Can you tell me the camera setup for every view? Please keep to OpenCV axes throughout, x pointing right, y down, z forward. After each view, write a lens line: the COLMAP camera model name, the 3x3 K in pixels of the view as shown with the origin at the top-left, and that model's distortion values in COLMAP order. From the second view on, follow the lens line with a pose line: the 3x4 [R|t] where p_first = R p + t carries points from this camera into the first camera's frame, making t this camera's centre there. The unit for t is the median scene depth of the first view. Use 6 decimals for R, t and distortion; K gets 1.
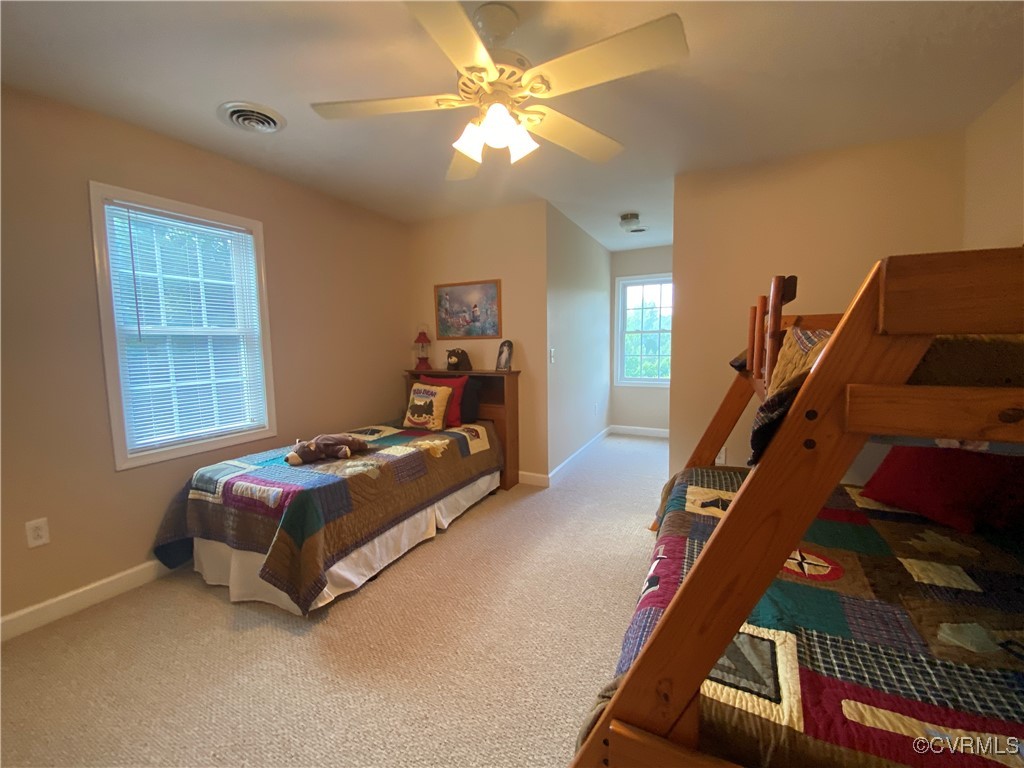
lens RADIAL K [[419.6, 0, 512.0], [0, 419.6, 384.0], [0, 0, 1]] dist [0.020465, -0.020480]
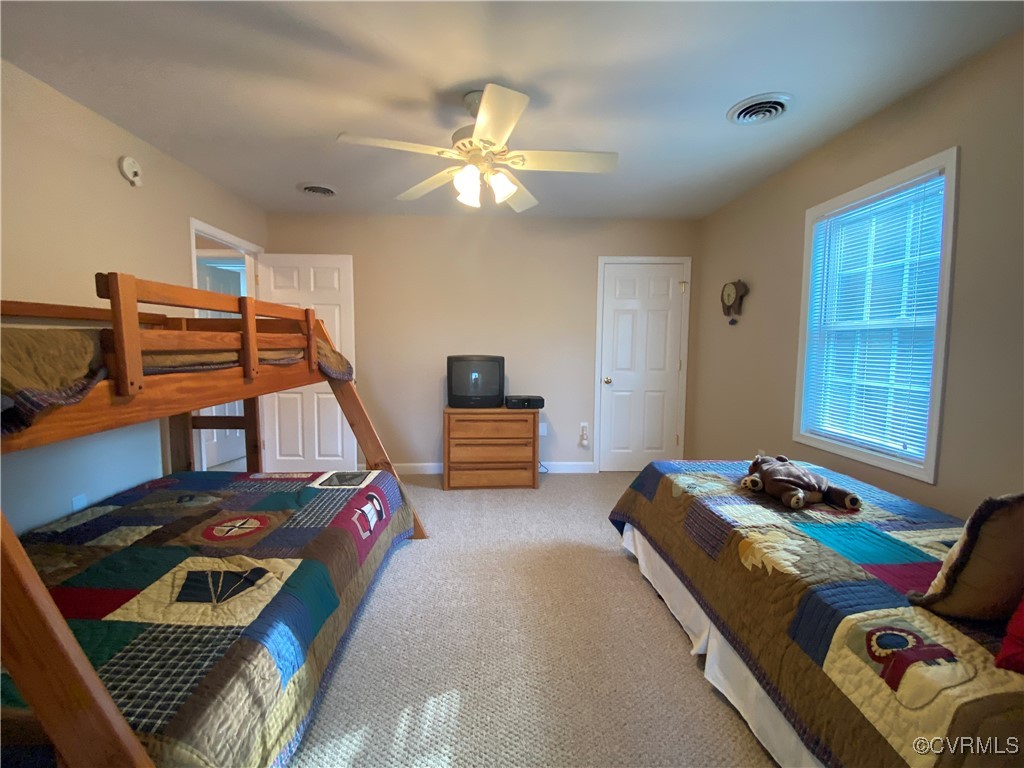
lens RADIAL K [[419.6, 0, 512.0], [0, 419.6, 384.0], [0, 0, 1]] dist [0.020465, -0.020480]
pose [[-0.867203, 0.058471, -0.494509, 0.431289], [-0.037873, 0.982461, 0.182582, -0.168324], [0.496512, 0.177064, -0.849779, 1.743010]]
